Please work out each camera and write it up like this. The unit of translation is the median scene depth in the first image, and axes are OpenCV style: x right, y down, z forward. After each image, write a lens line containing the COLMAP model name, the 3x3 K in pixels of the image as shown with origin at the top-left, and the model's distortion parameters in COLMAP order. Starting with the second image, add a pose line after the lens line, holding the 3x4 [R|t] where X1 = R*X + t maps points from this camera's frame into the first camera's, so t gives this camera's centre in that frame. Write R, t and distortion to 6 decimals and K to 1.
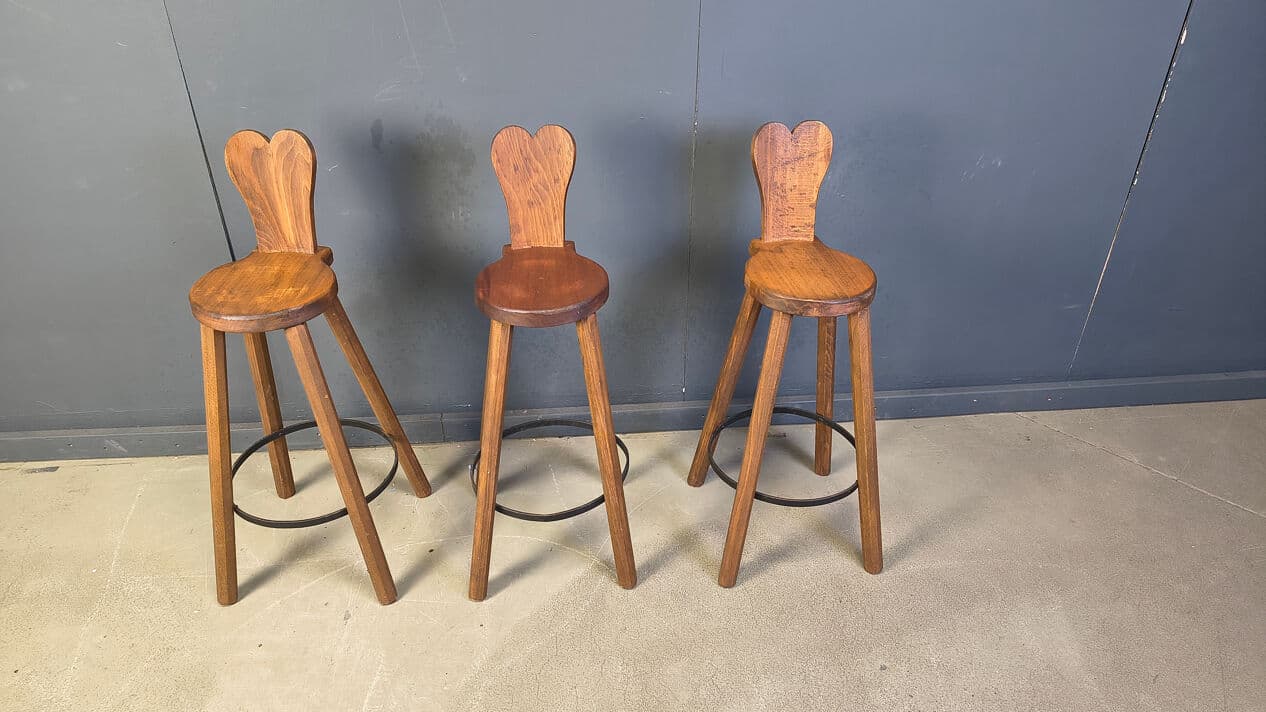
lens RADIAL K [[870.1, 0, 638.8], [0, 870.1, 353.0], [0, 0, 1]] dist [0.051300, -0.057304]
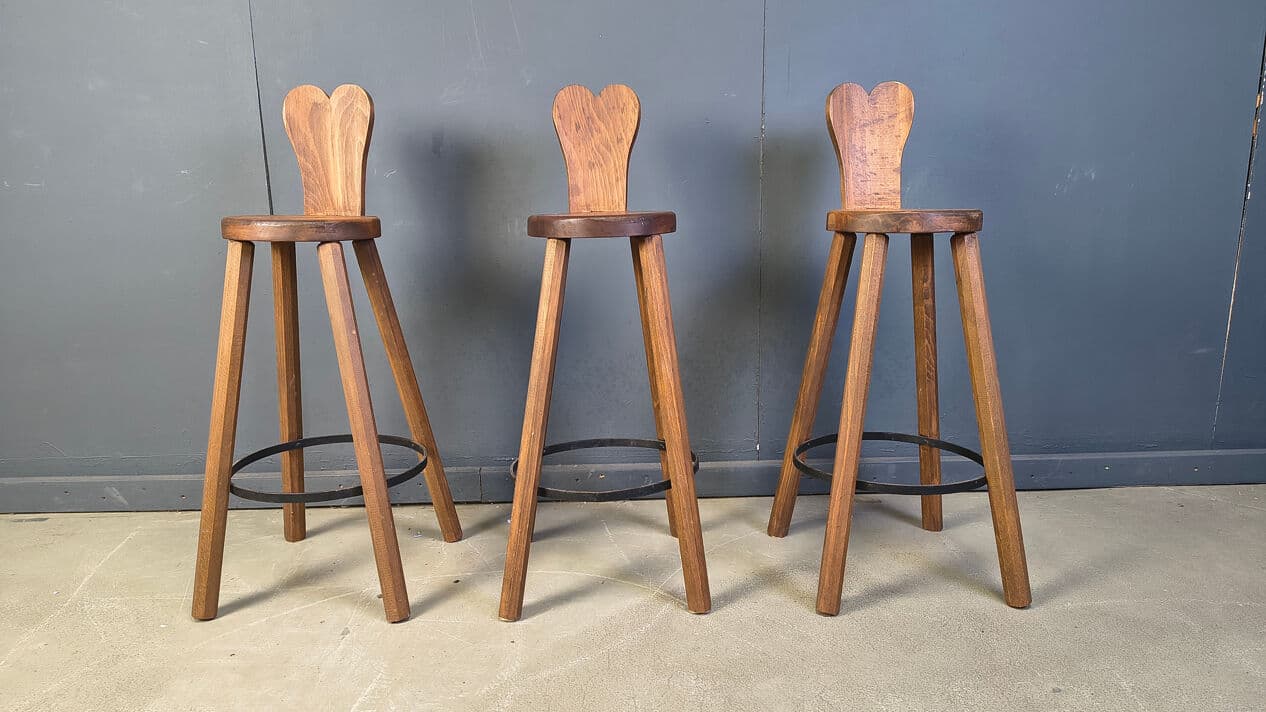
lens RADIAL K [[870.1, 0, 629.8], [0, 870.1, 359.9], [0, 0, 1]] dist [0.051300, -0.057304]
pose [[0.997845, -0.009059, -0.064993, -0.023254], [-0.014277, 0.936730, -0.349762, 0.347624], [0.064049, 0.349936, 0.934581, 0.193513]]
